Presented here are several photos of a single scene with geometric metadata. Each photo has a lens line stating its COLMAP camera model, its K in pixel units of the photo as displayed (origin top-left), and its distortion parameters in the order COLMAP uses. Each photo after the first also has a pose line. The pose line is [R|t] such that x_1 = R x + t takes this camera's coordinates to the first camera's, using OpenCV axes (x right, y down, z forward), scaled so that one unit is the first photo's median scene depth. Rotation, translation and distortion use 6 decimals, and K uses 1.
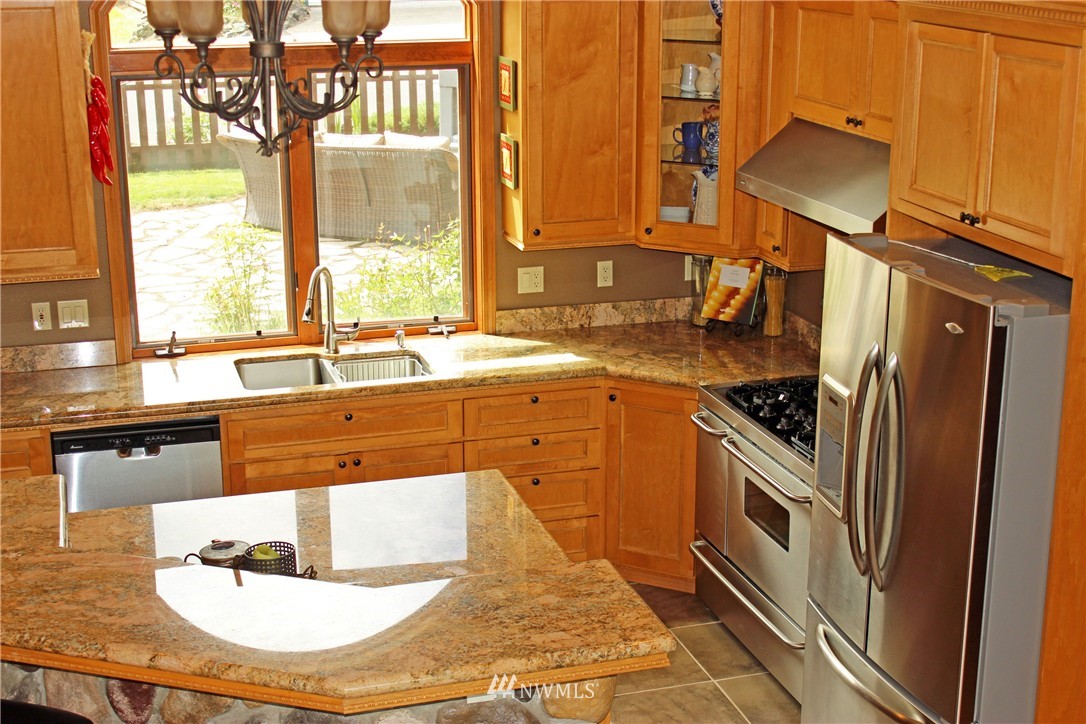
lens RADIAL K [[1587.9, 0, 543.0], [0, 1587.9, 362.0], [0, 0, 1]] dist [-0.007491, 0.008964]
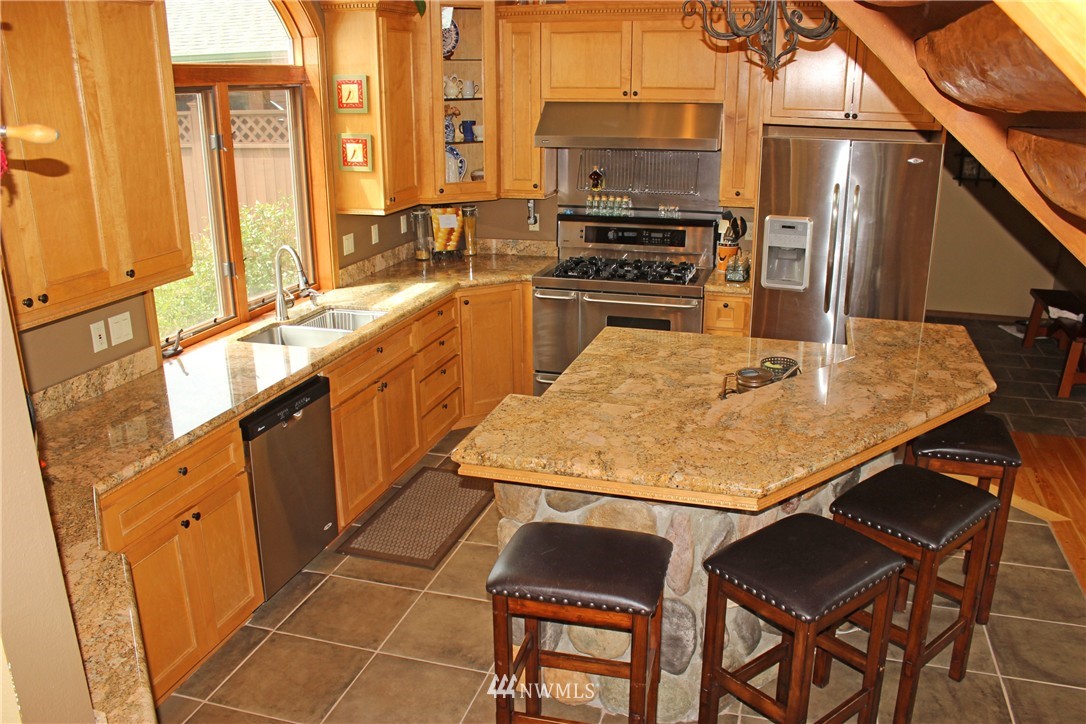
lens RADIAL K [[901.4, 0, 543.0], [0, 901.4, 362.0], [0, 0, 1]] dist [-0.157224, 0.122101]
pose [[0.558291, -0.250645, 0.790879, -0.594101], [0.231503, 0.962473, 0.141605, -0.026358], [-0.796692, 0.104034, 0.595365, 0.461142]]
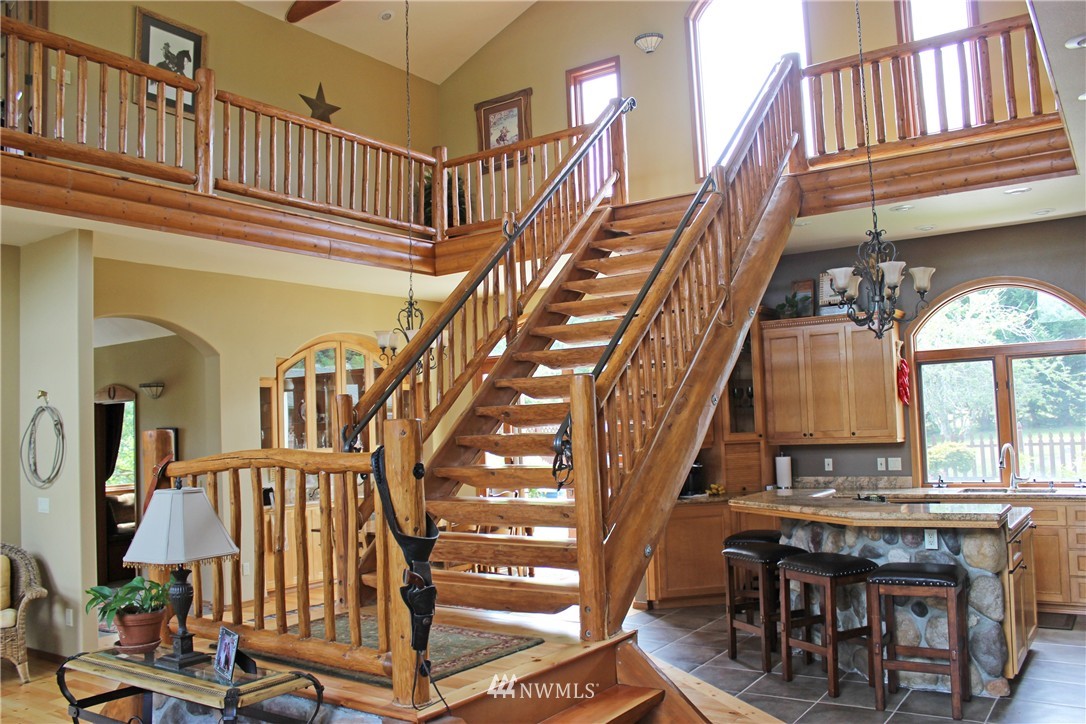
lens RADIAL K [[901.4, 0, 543.0], [0, 901.4, 362.0], [0, 0, 1]] dist [-0.157224, 0.122101]
pose [[0.625206, -0.073752, -0.776967, 0.388091], [-0.177910, 0.955847, -0.233891, 0.218581], [0.759911, 0.284461, 0.584480, -0.173810]]
